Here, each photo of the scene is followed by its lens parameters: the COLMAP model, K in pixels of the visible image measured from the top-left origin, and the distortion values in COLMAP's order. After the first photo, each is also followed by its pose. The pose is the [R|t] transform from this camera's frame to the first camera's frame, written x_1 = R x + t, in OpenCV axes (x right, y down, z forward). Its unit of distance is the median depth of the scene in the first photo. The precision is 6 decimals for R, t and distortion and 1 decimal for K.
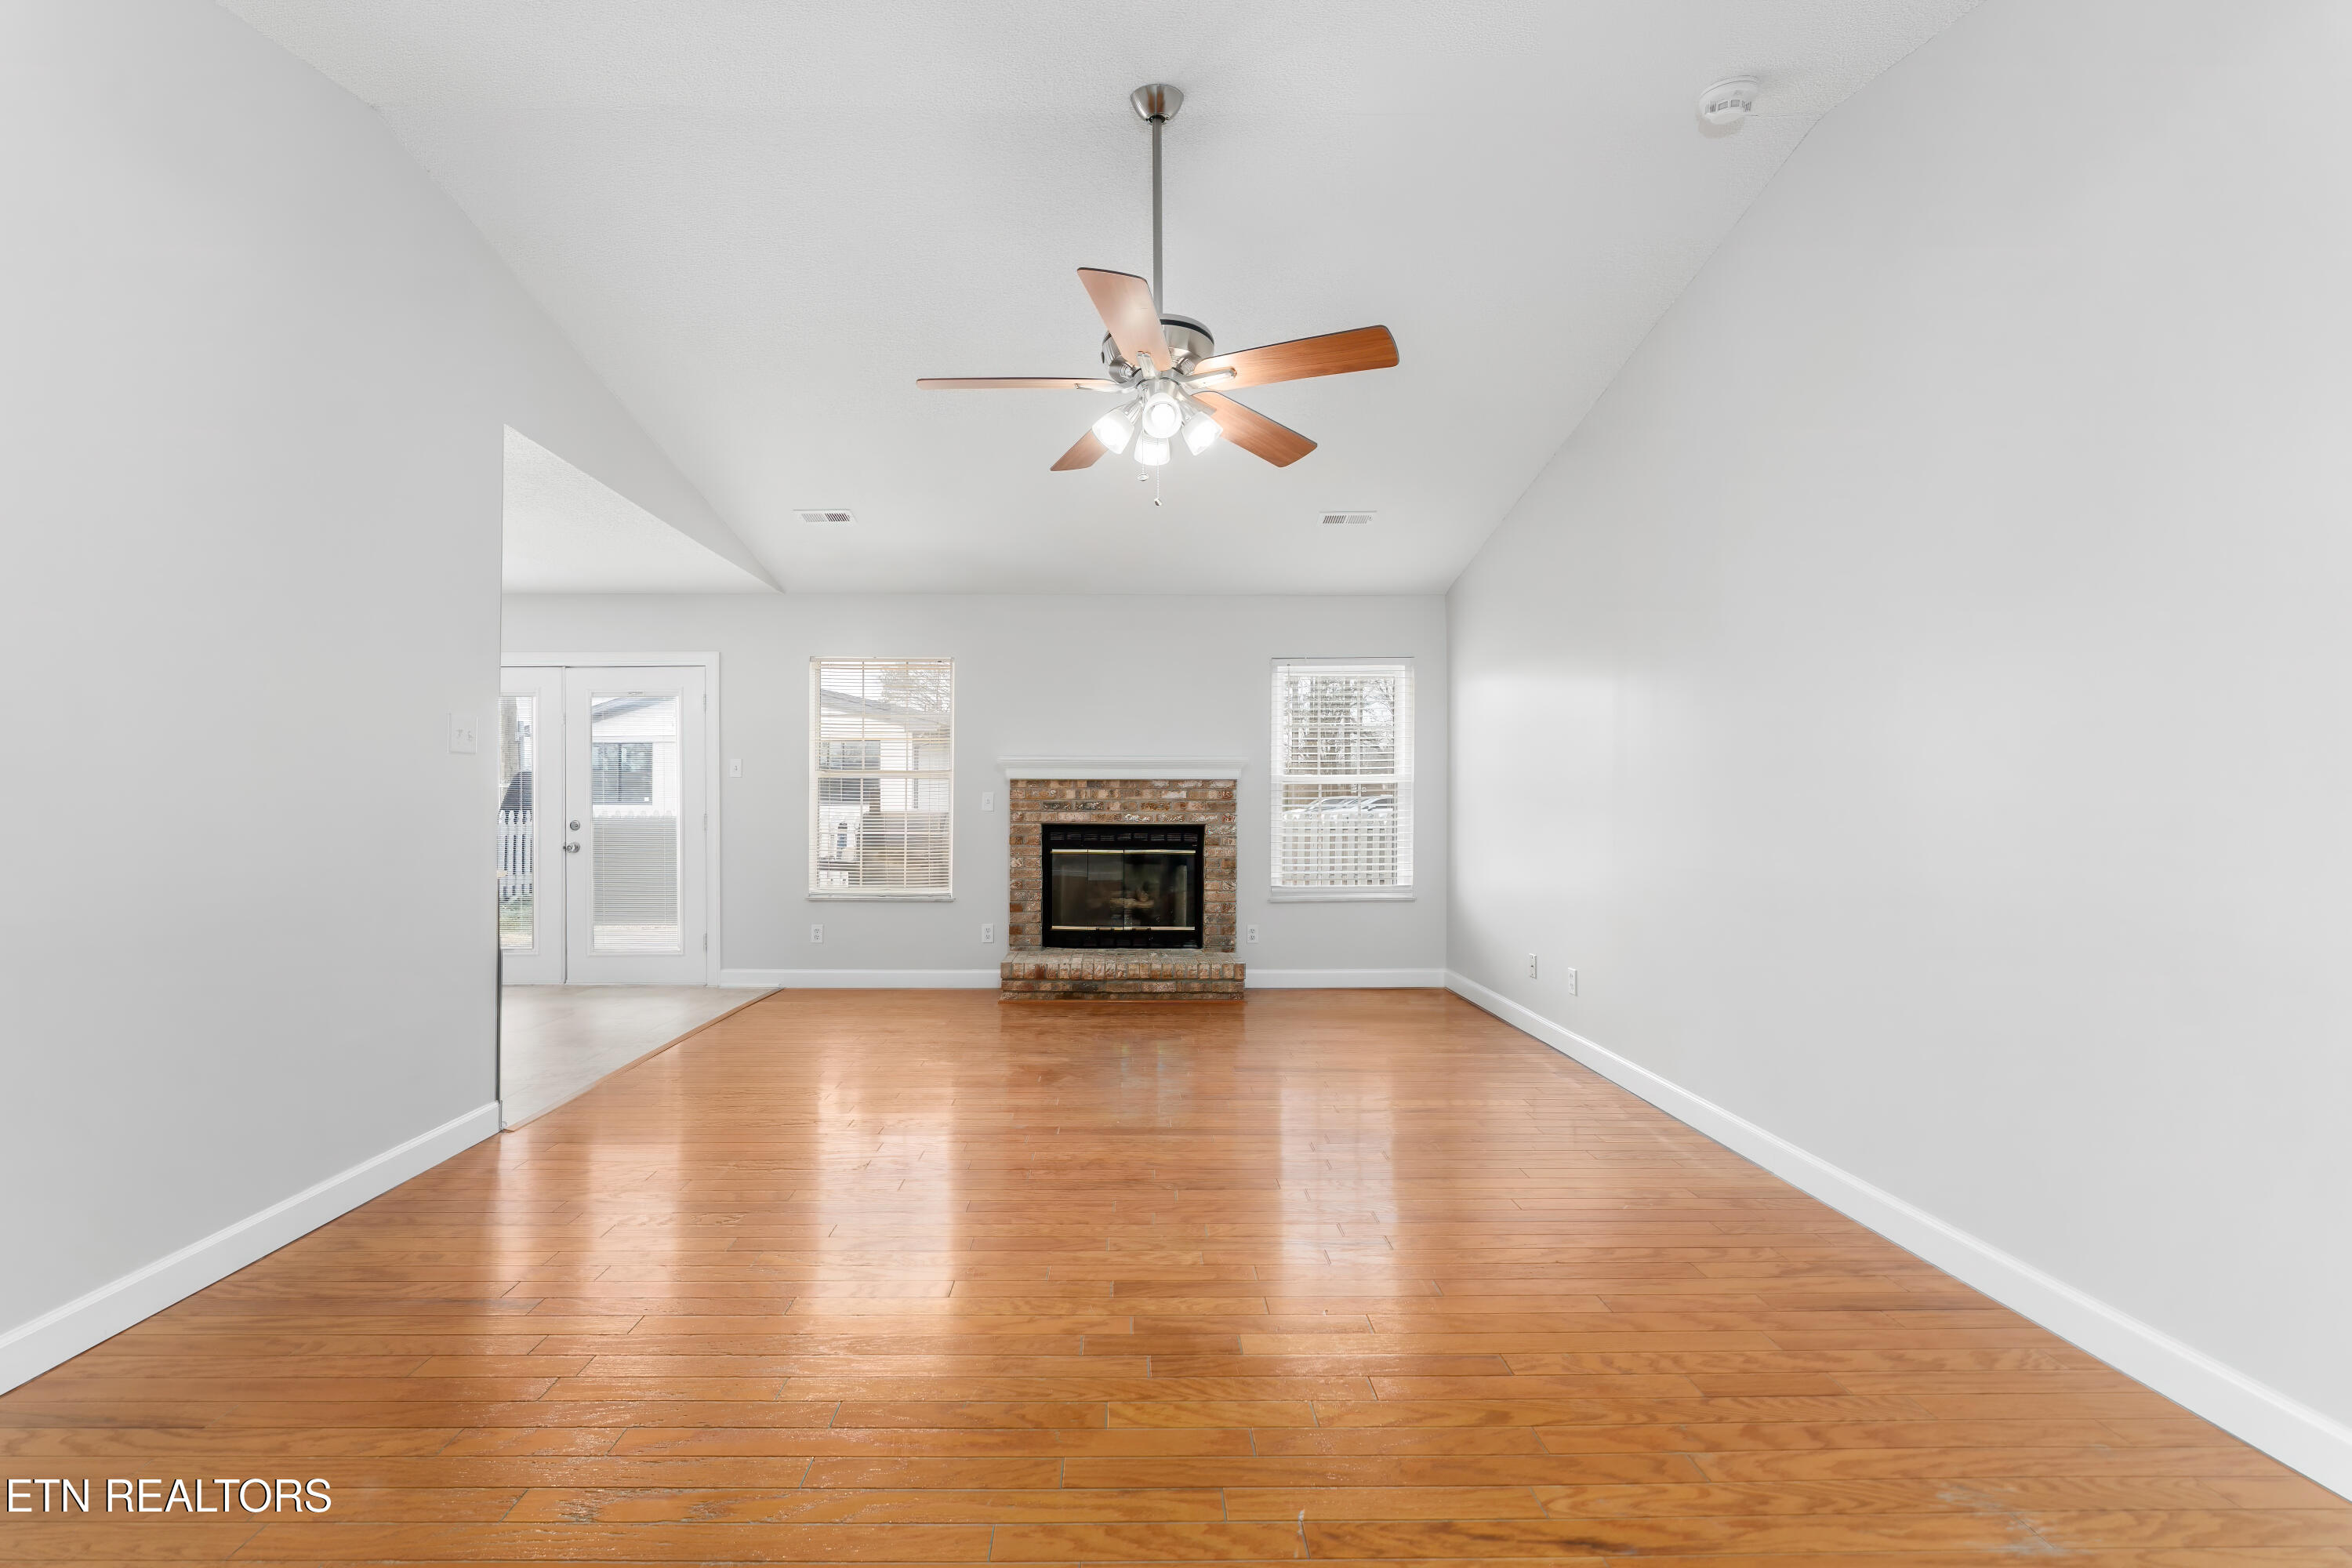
lens RADIAL K [[944.5, 0, 1157.7], [0, 944.5, 784.3], [0, 0, 1]] dist [-0.001449, 0.000026]
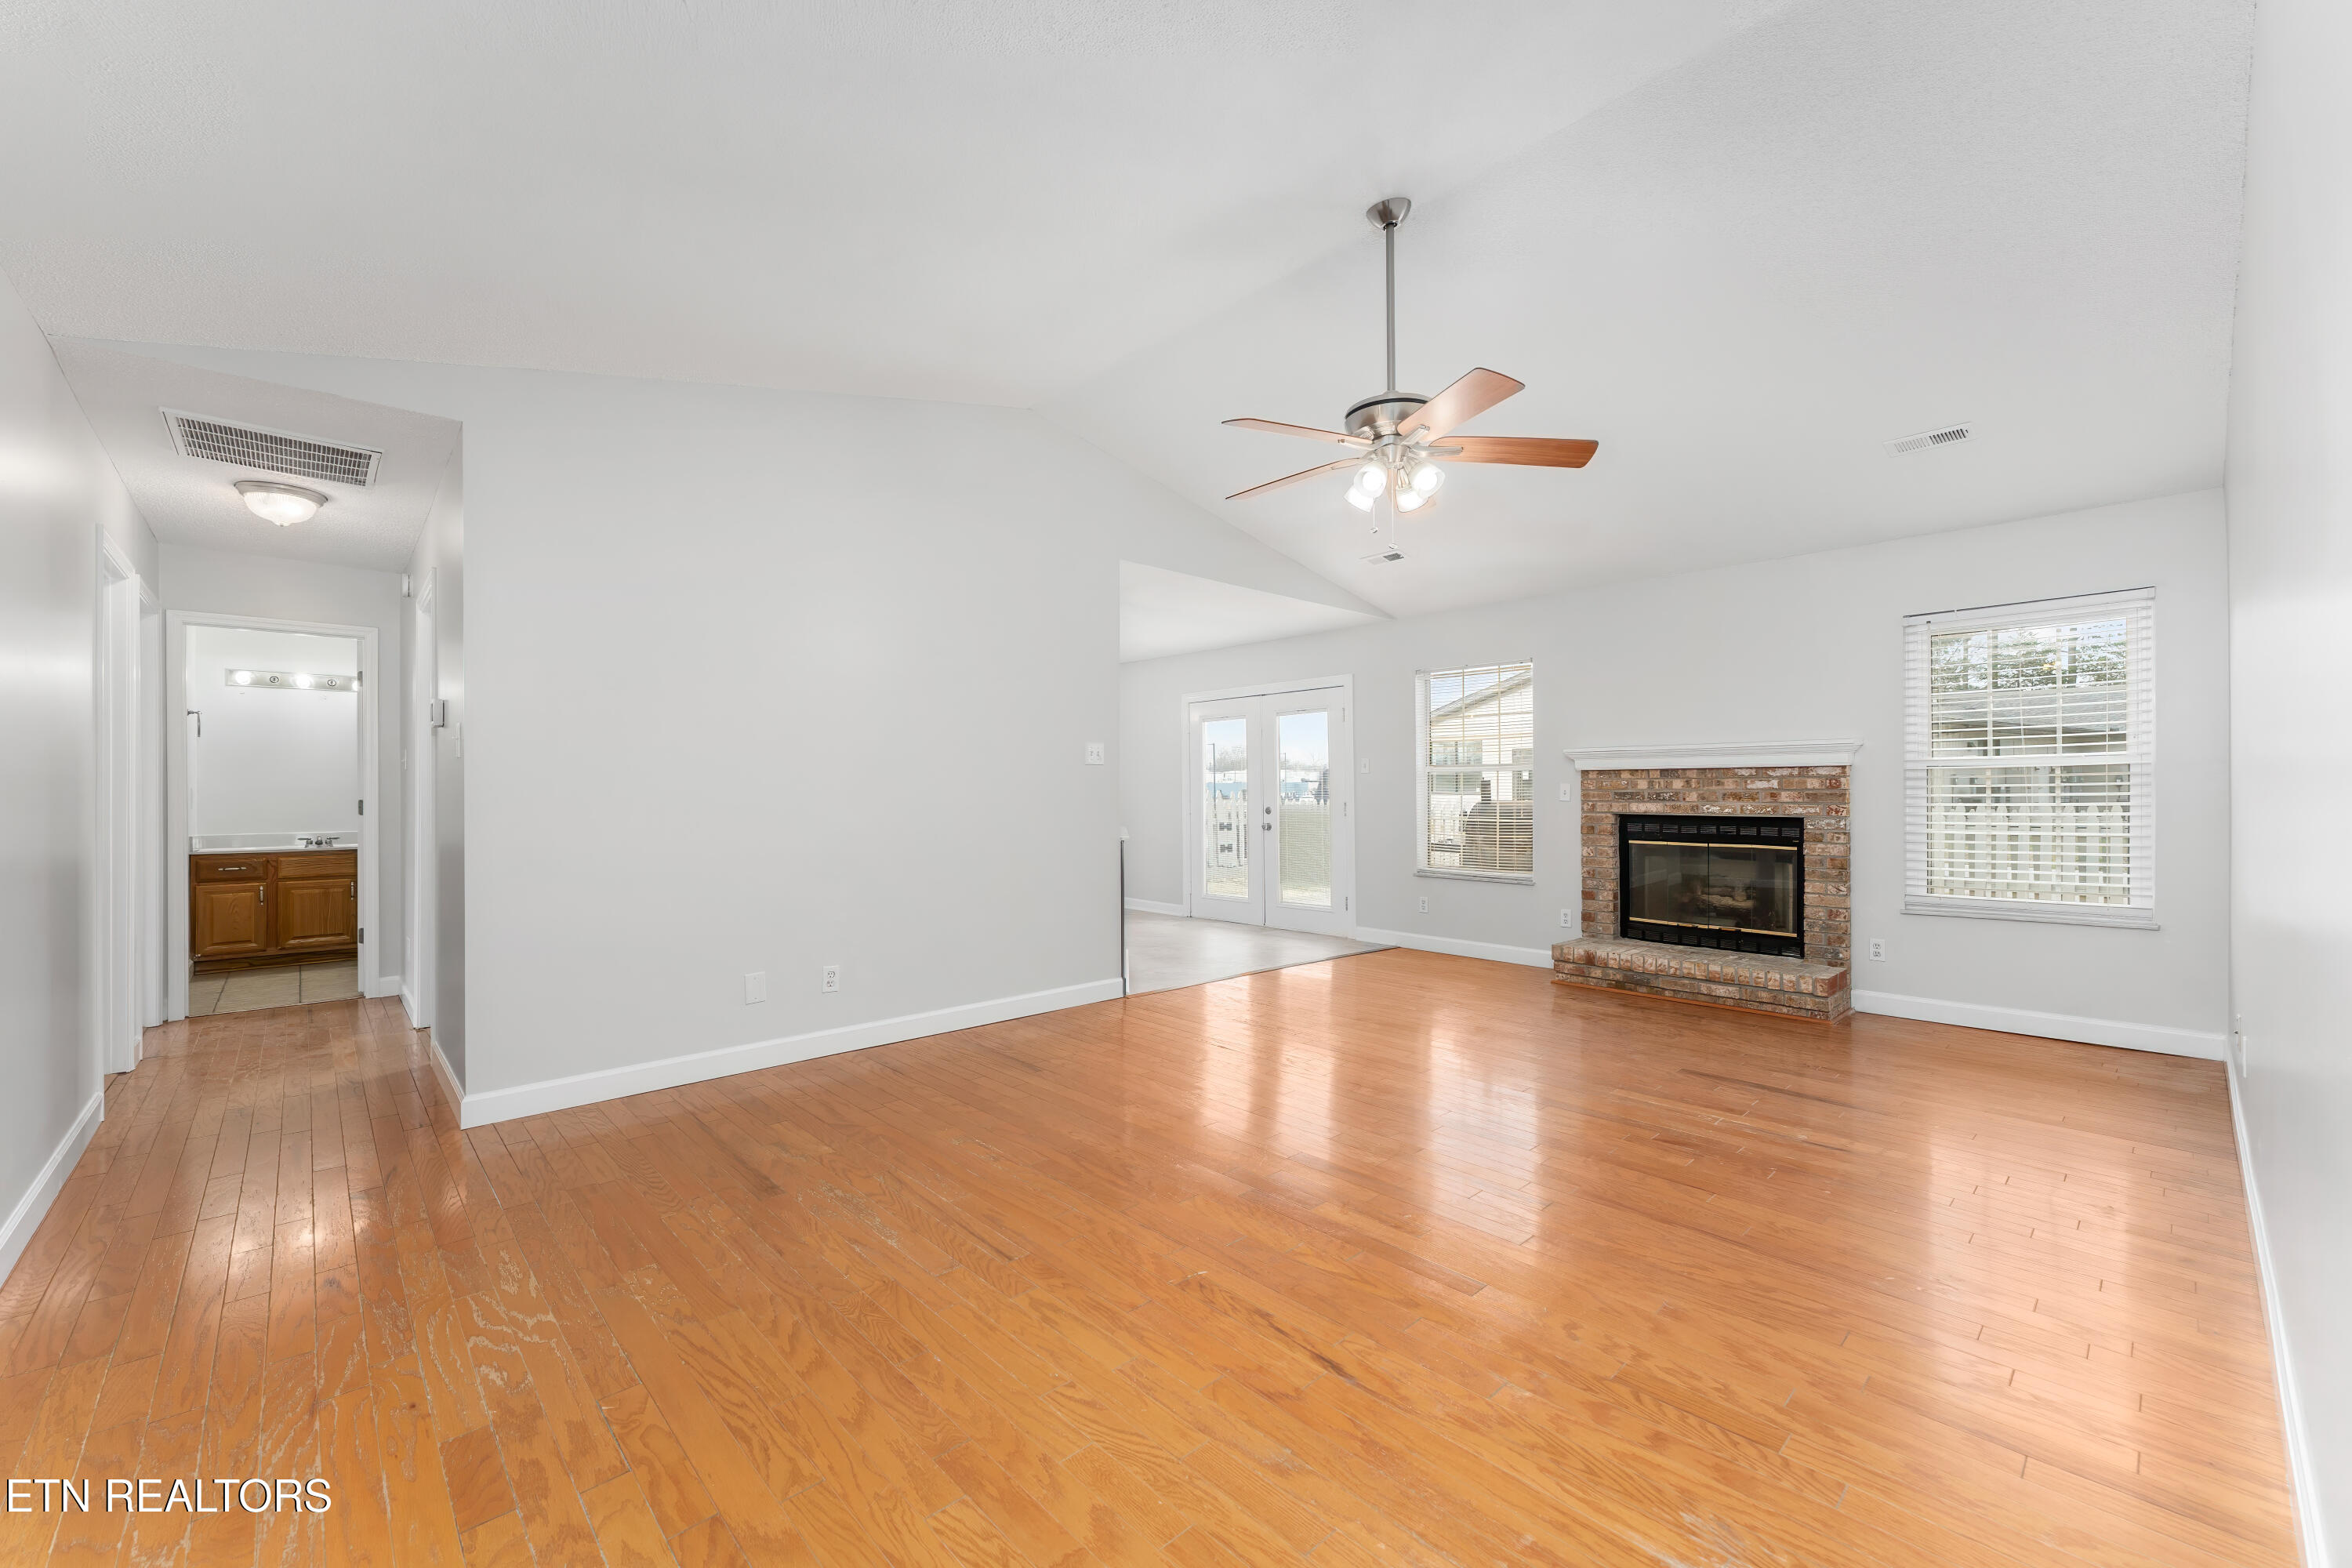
lens RADIAL K [[944.5, 0, 1206.5], [0, 944.5, 784.8], [0, 0, 1]] dist [-0.001449, 0.000026]
pose [[0.683122, -0.009122, -0.730247, 0.313351], [0.018035, 0.999828, 0.004382, -0.001439], [0.730081, -0.016164, 0.683169, -0.001497]]
